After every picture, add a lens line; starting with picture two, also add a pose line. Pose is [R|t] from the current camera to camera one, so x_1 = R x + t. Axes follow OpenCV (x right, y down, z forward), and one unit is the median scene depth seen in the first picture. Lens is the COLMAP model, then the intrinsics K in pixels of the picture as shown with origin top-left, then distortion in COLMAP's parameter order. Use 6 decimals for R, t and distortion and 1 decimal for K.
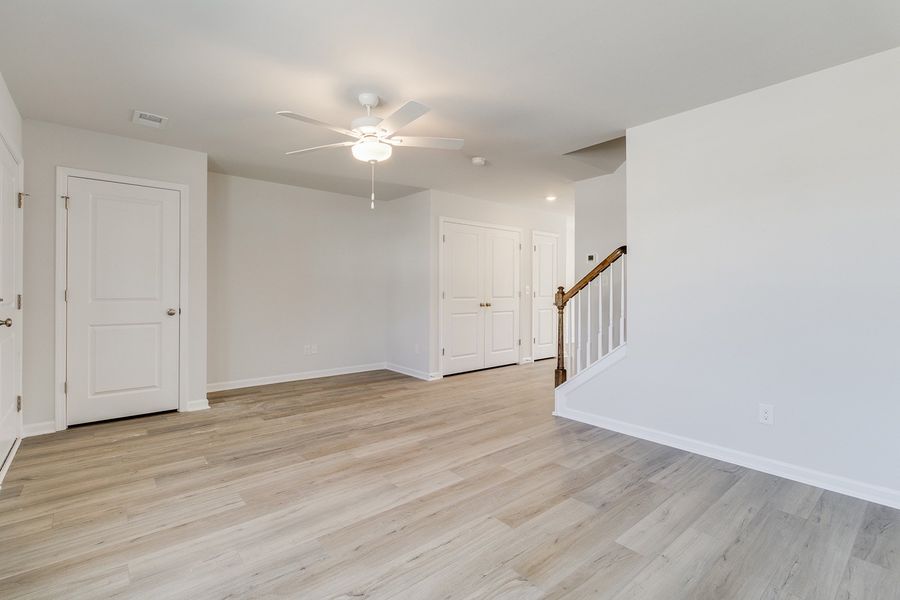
lens RADIAL K [[416.0, 0, 460.1], [0, 416.0, 290.9], [0, 0, 1]] dist [0.001141, 0.000505]
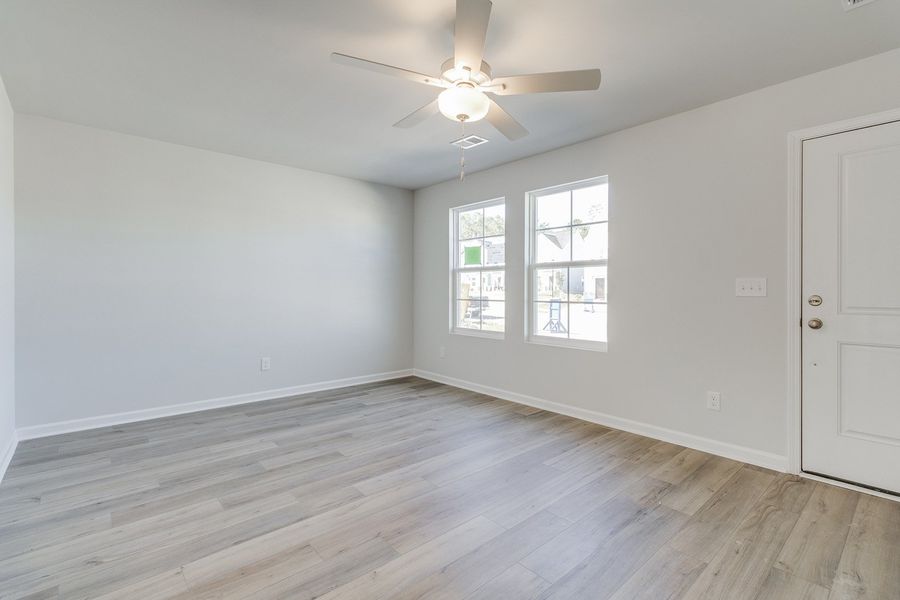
lens RADIAL K [[416.0, 0, 460.1], [0, 416.0, 290.9], [0, 0, 1]] dist [0.001141, 0.000505]
pose [[-0.999776, -0.007842, -0.019661, -0.188254], [-0.007894, 0.999965, 0.002608, 0.000521], [0.019640, 0.002762, -0.999803, 1.717973]]
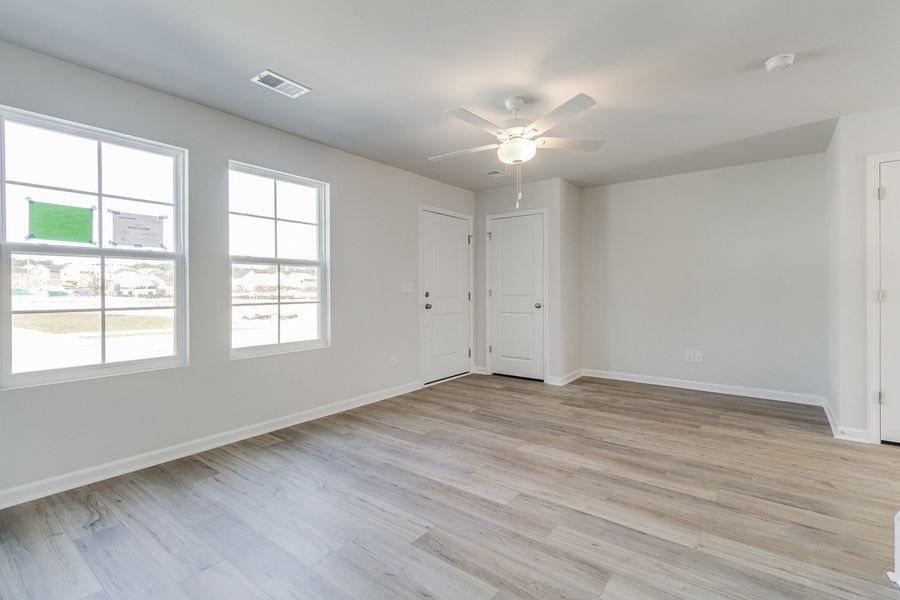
lens RADIAL K [[416.0, 0, 460.1], [0, 416.0, 290.9], [0, 0, 1]] dist [0.001141, 0.000505]
pose [[0.206472, -0.001639, -0.978451, 0.739665], [0.004029, 0.999992, -0.000825, 0.004515], [0.978444, -0.003772, 0.206476, 0.639146]]
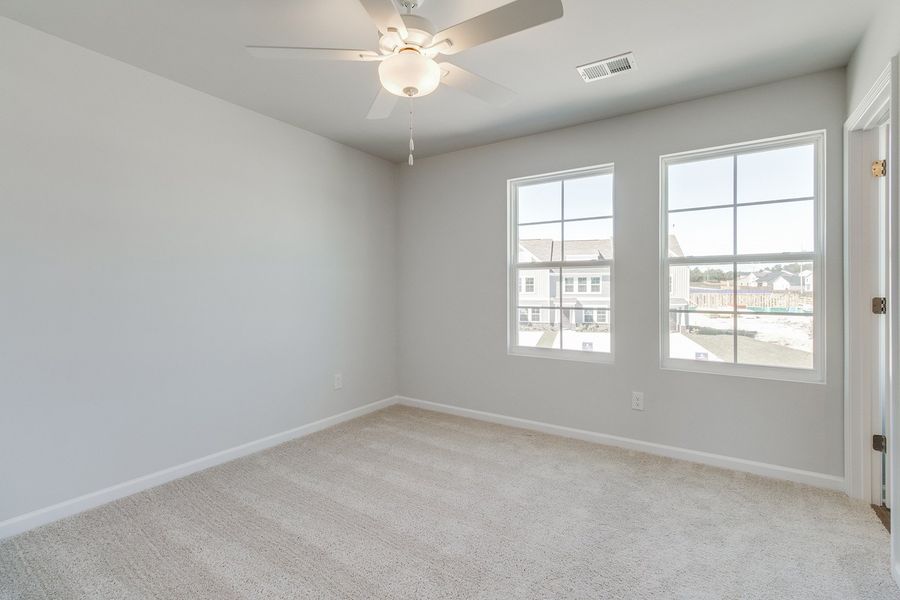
lens RADIAL K [[413.1, 0, 448.6], [0, 413.1, 296.9], [0, 0, 1]] dist [0.000601, -0.000184]
pose [[-0.962012, -0.007613, -0.272903, 0.327971], [-0.010308, 0.999911, 0.008443, 0.001551], [0.272814, 0.010935, -0.962005, 1.108691]]
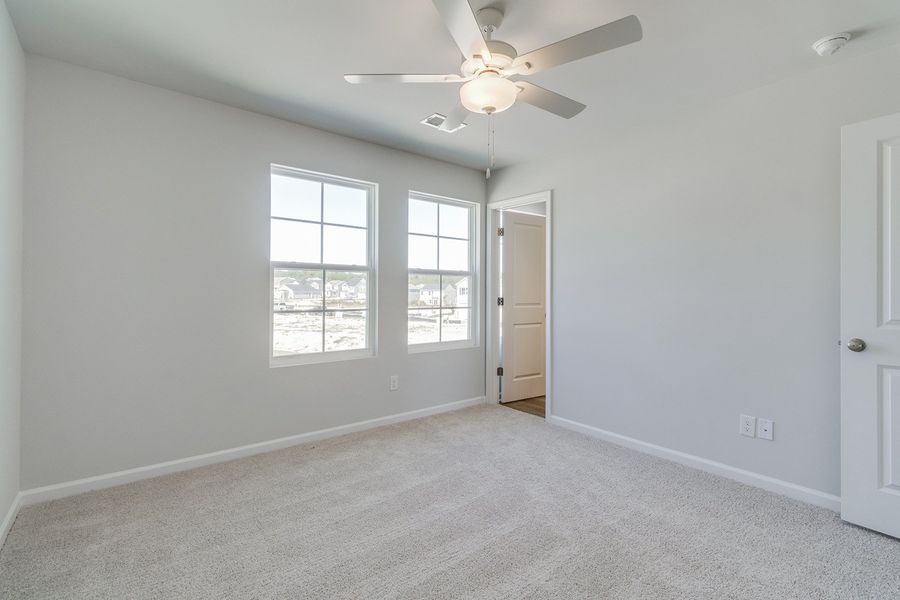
lens RADIAL K [[424.1, 0, 457.6], [0, 424.1, 295.2], [0, 0, 1]] dist [-0.002825, -0.000811]
pose [[-0.011653, -0.007728, -0.999902, 0.908189], [-0.002109, 0.999968, -0.007704, 0.005179], [0.999930, 0.002019, -0.011669, 0.445680]]
